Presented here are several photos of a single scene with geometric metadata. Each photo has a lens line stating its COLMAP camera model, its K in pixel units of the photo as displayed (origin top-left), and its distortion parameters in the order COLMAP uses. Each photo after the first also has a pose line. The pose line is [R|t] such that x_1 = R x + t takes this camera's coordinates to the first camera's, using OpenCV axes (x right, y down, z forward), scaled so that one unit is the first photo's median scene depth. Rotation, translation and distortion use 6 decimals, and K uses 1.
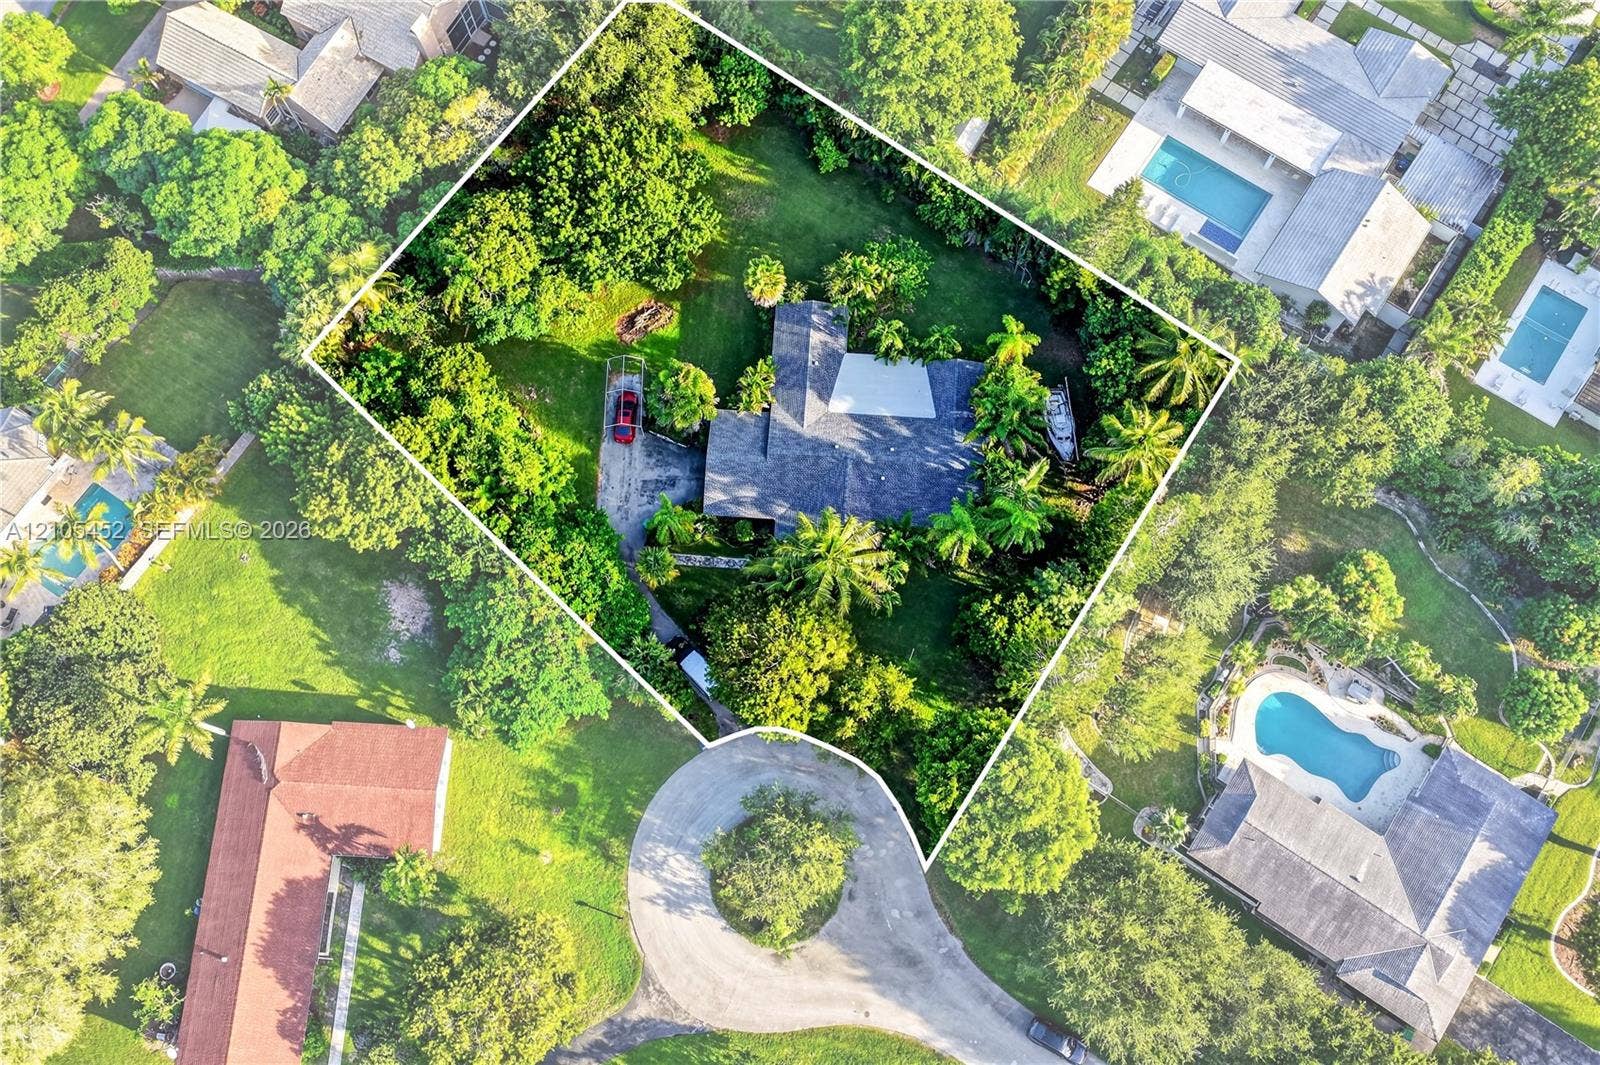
lens RADIAL K [[1356.5, 0, 800.0], [0, 1356.5, 532.5], [0, 0, 1]] dist [0.000135, 0.021778]
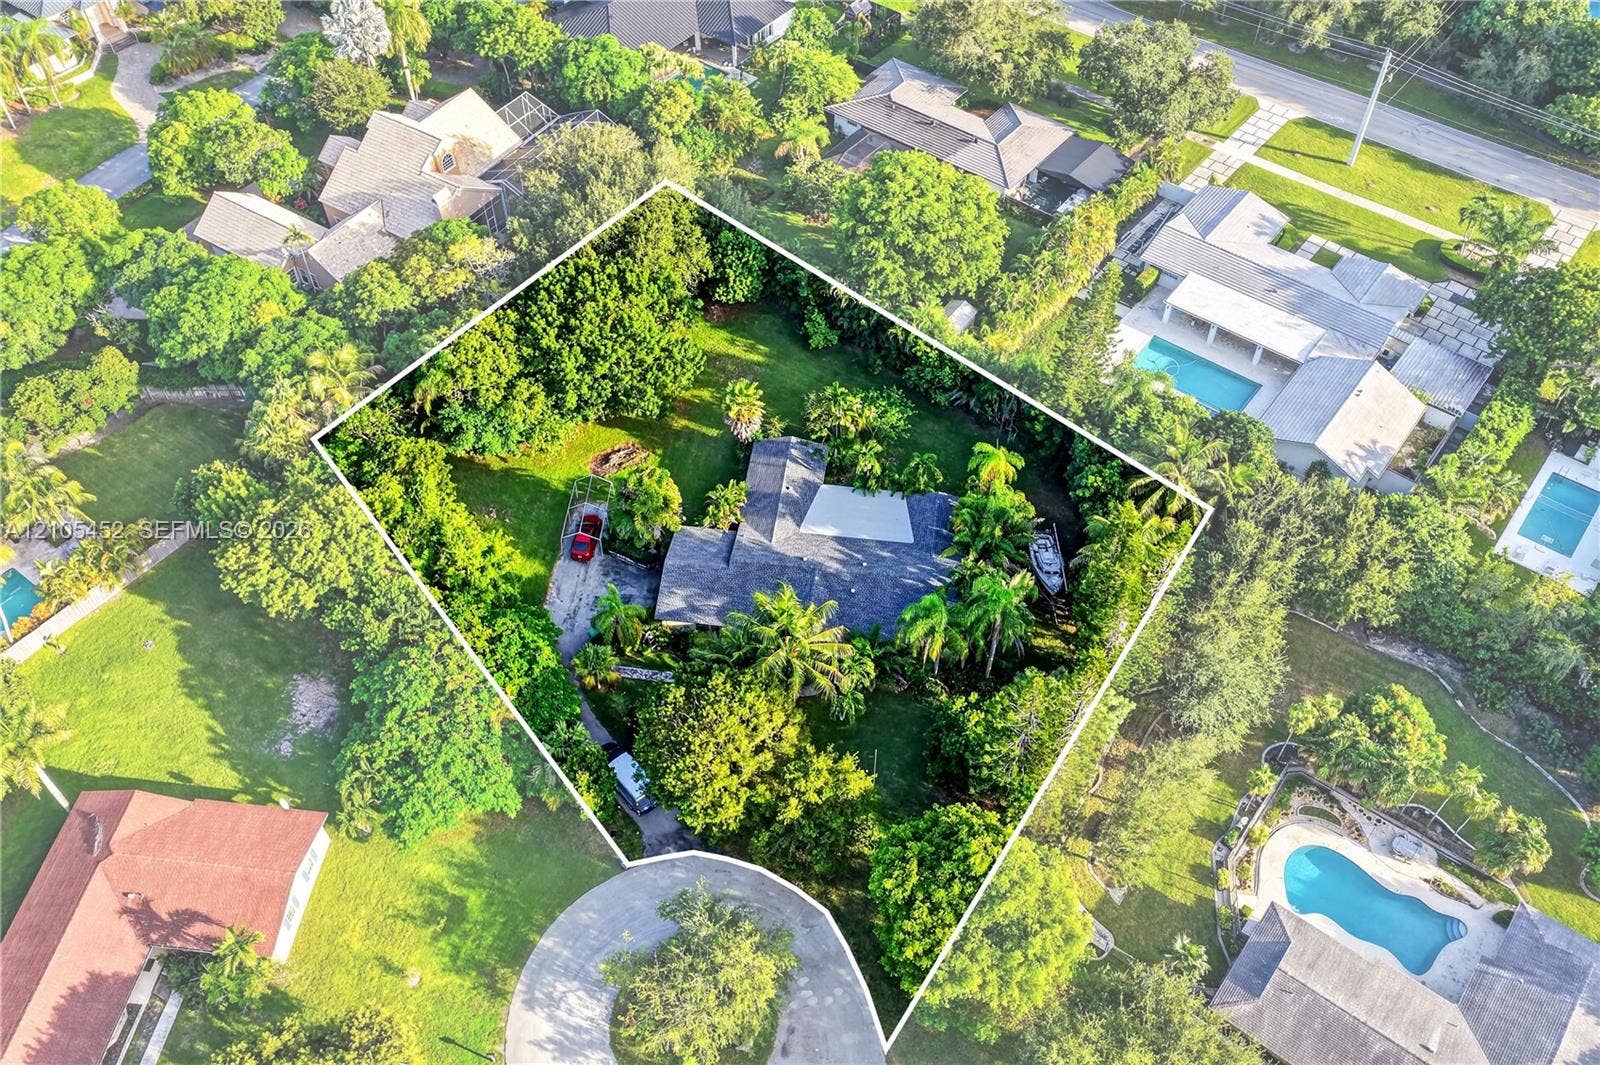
lens RADIAL K [[1344.0, 0, 800.0], [0, 1344.0, 532.5], [0, 0, 1]] dist [0.003704, 0.018943]
pose [[0.997954, 0.053911, -0.034358, 0.055187], [-0.063213, 0.912371, -0.404453, 0.298047], [0.009543, 0.405798, 0.913913, 0.154158]]
